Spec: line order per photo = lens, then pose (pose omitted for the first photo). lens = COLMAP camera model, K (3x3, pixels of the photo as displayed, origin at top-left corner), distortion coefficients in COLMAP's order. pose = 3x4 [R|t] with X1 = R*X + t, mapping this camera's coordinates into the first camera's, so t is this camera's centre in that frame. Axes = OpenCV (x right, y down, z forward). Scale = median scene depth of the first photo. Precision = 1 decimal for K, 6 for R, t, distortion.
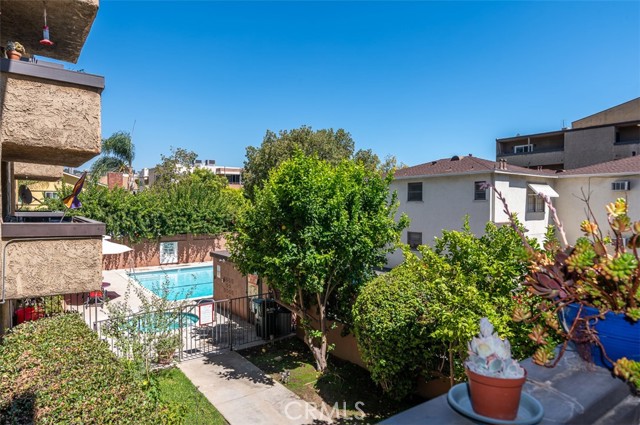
lens RADIAL K [[414.4, 0, 320.0], [0, 414.4, 212.5], [0, 0, 1]] dist [0.000603, -0.000458]
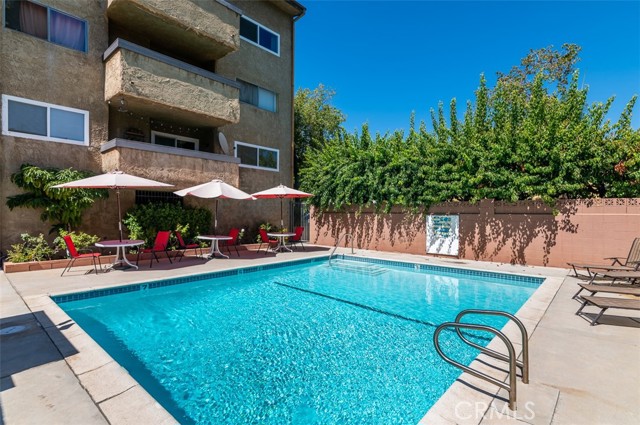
lens RADIAL K [[318.4, 0, 320.0], [0, 318.4, 212.5], [0, 0, 1]] dist [0.000710, -0.000108]
pose [[0.213202, 0.001079, -0.977007, 0.004341], [-0.023176, 0.999724, -0.003953, 0.075910], [0.976733, 0.023486, 0.213168, 0.775848]]
